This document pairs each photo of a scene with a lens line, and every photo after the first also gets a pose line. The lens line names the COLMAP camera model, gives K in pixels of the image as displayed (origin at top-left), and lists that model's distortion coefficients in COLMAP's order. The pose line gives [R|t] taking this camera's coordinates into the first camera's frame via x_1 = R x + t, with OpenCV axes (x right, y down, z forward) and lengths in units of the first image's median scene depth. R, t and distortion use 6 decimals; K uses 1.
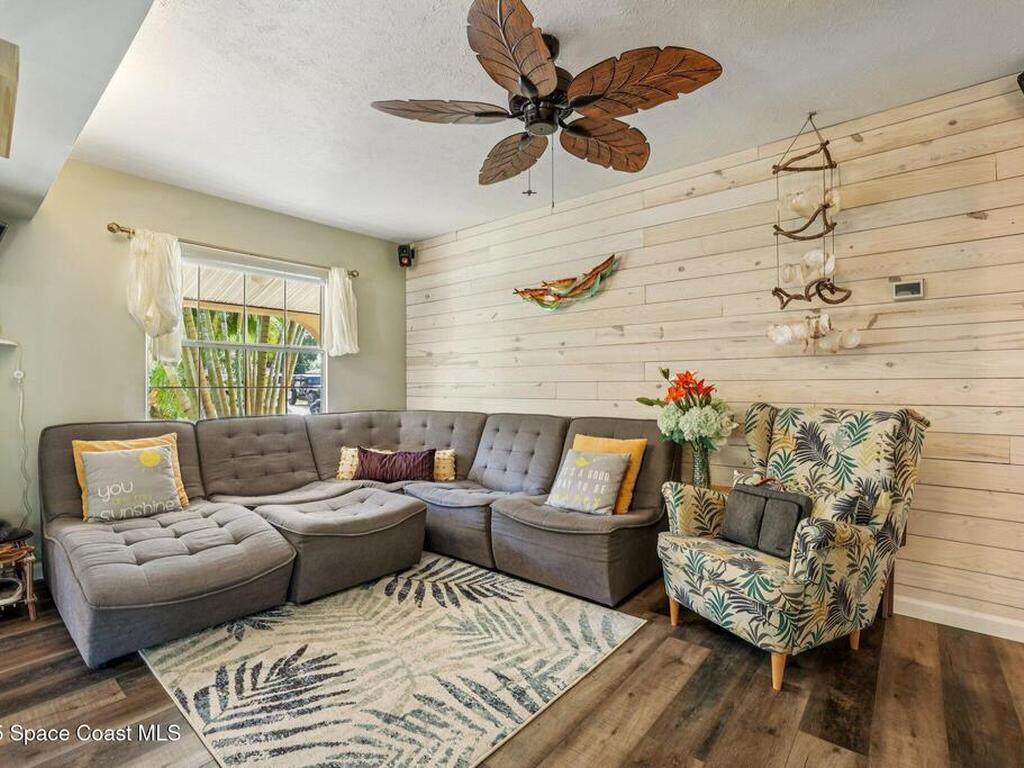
lens RADIAL K [[493.9, 0, 509.6], [0, 493.9, 384.7], [0, 0, 1]] dist [-0.040652, 0.001392]
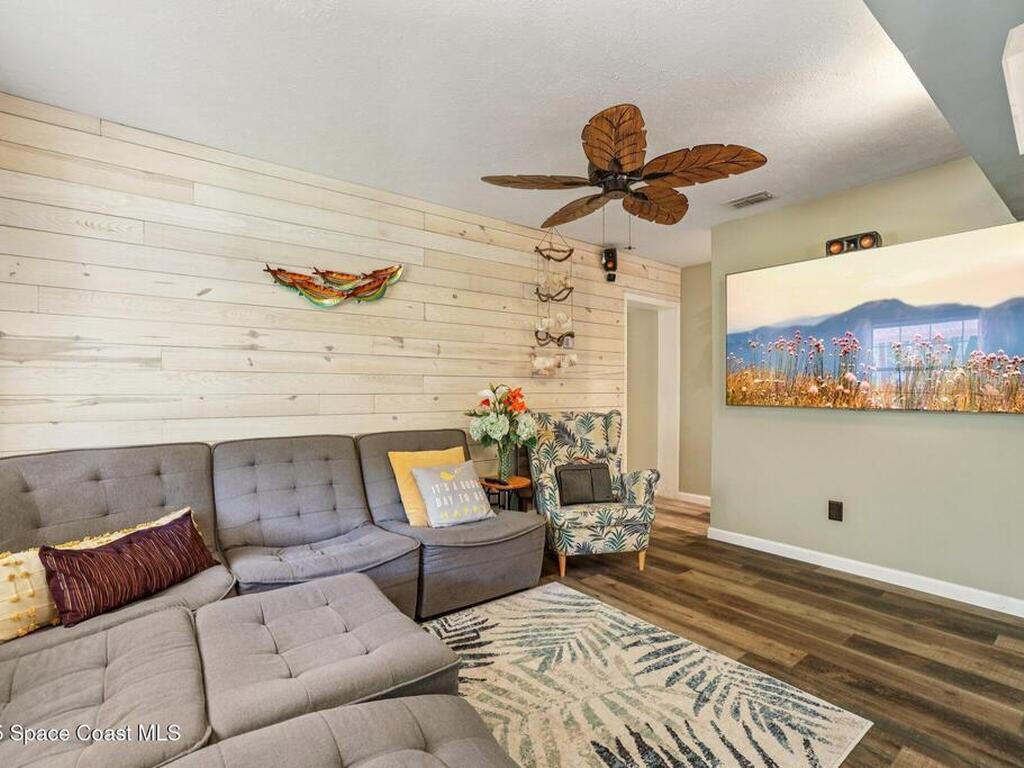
lens RADIAL K [[493.9, 0, 509.3], [0, 493.9, 391.0], [0, 0, 1]] dist [-0.040652, 0.001392]
pose [[0.214358, -0.000321, 0.976755, -0.972855], [-0.006874, 0.999975, 0.001837, -0.022009], [-0.976731, -0.007108, 0.214350, 0.807152]]
